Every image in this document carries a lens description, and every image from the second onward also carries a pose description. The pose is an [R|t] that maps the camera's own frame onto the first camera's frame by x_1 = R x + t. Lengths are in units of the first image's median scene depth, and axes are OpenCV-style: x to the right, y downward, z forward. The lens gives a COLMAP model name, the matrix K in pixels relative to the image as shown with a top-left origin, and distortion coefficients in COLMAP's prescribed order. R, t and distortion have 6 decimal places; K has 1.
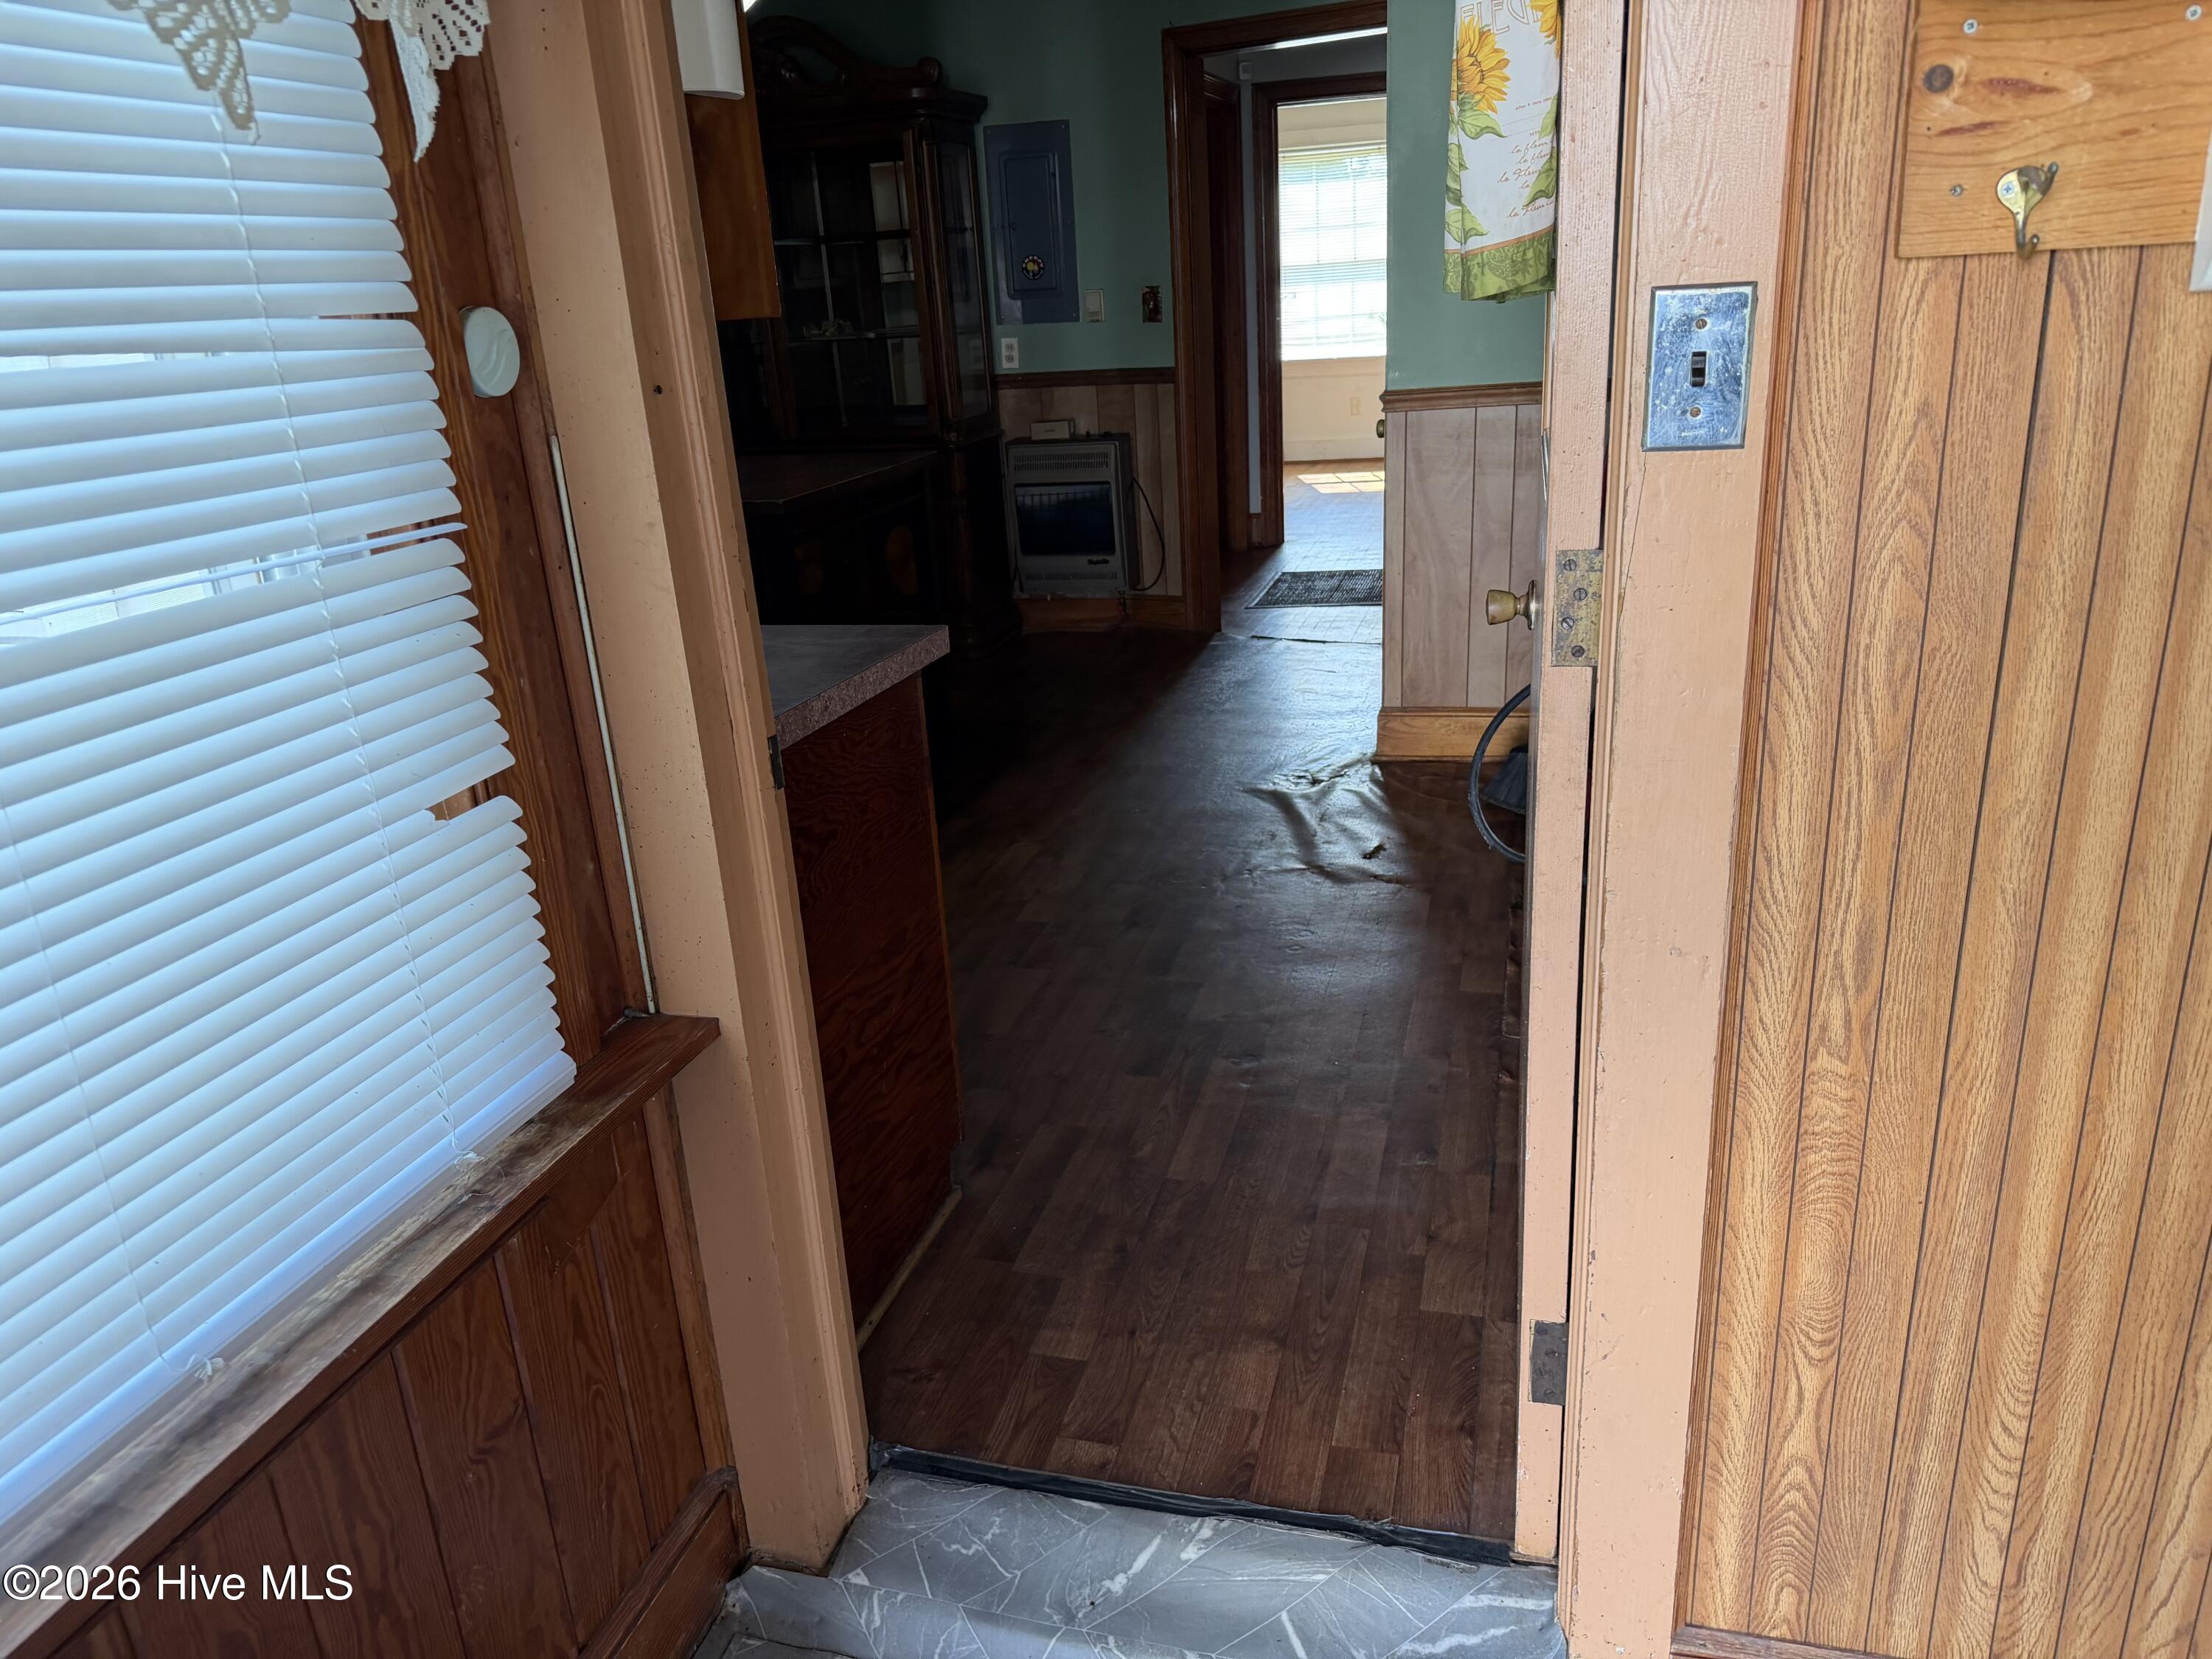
lens RADIAL K [[1521.1, 0, 1102.9], [0, 1521.1, 845.3], [0, 0, 1]] dist [0.159416, -0.246617]
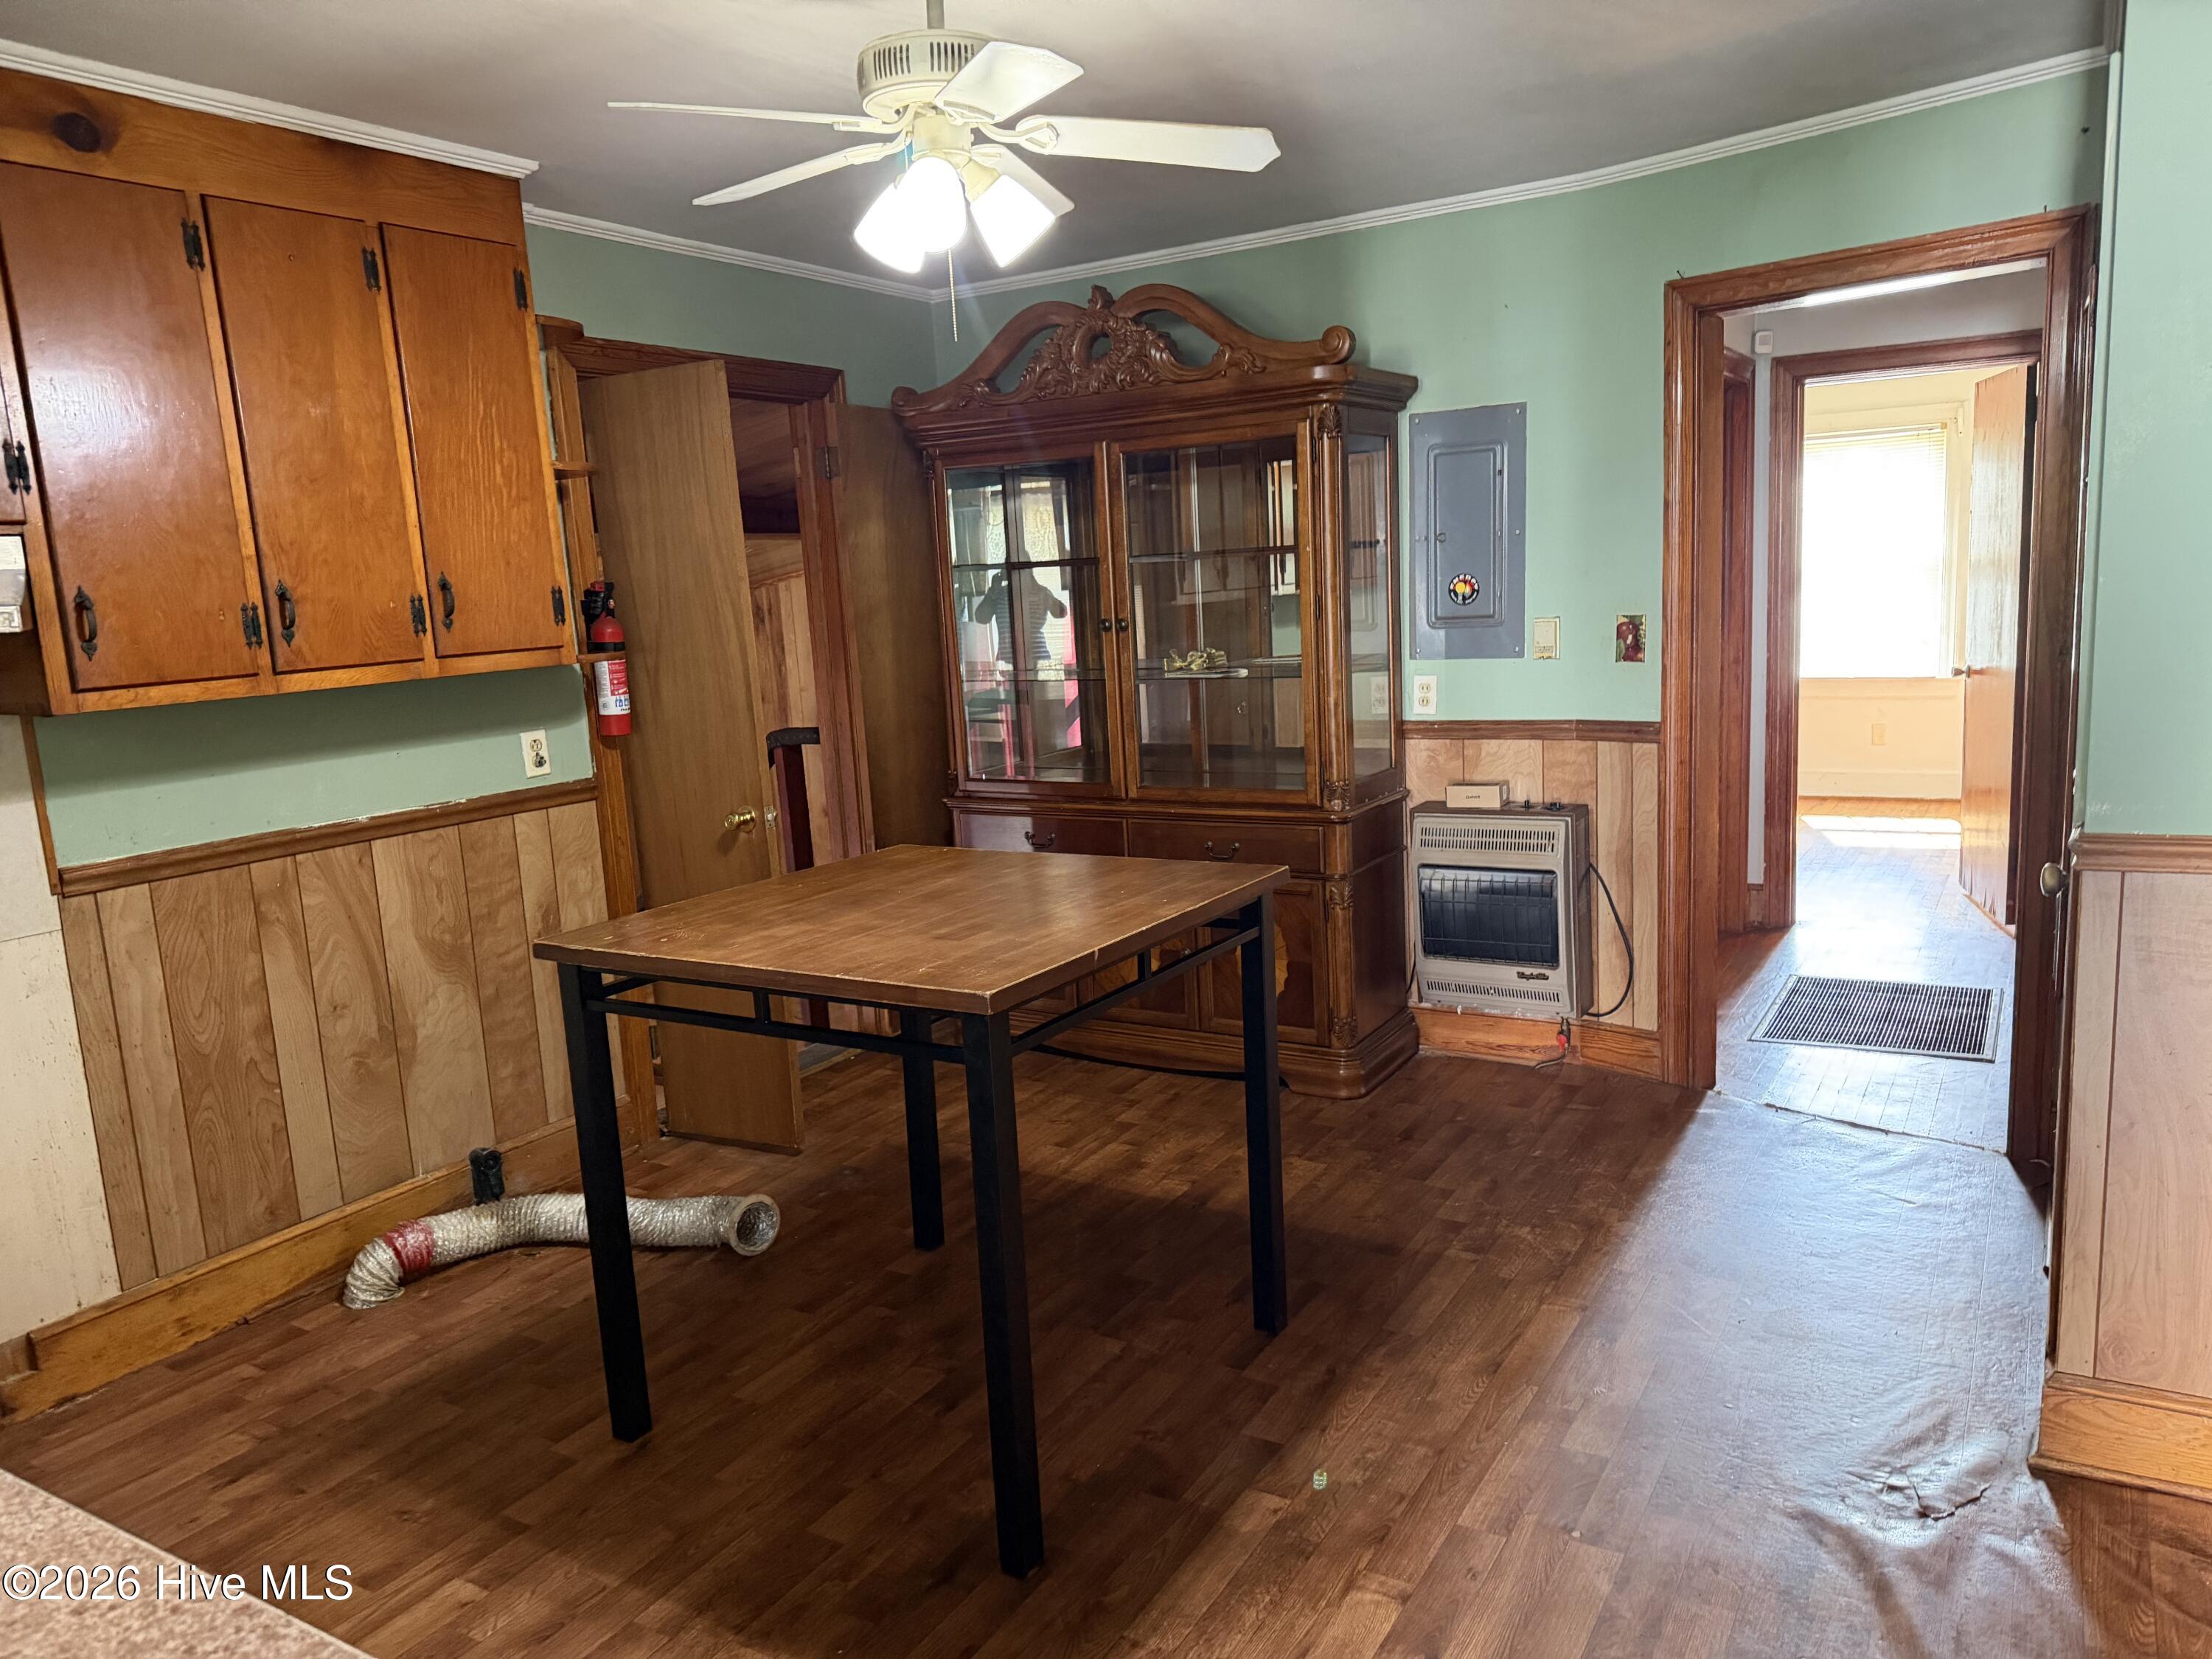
lens RADIAL K [[1534.9, 0, 1099.5], [0, 1534.9, 860.0], [0, 0, 1]] dist [0.004034, -0.013405]
pose [[0.960406, 0.055908, -0.272935, -0.004609], [-0.097636, 0.985072, -0.141778, -0.120891], [0.260934, 0.162813, 0.951528, 0.270345]]
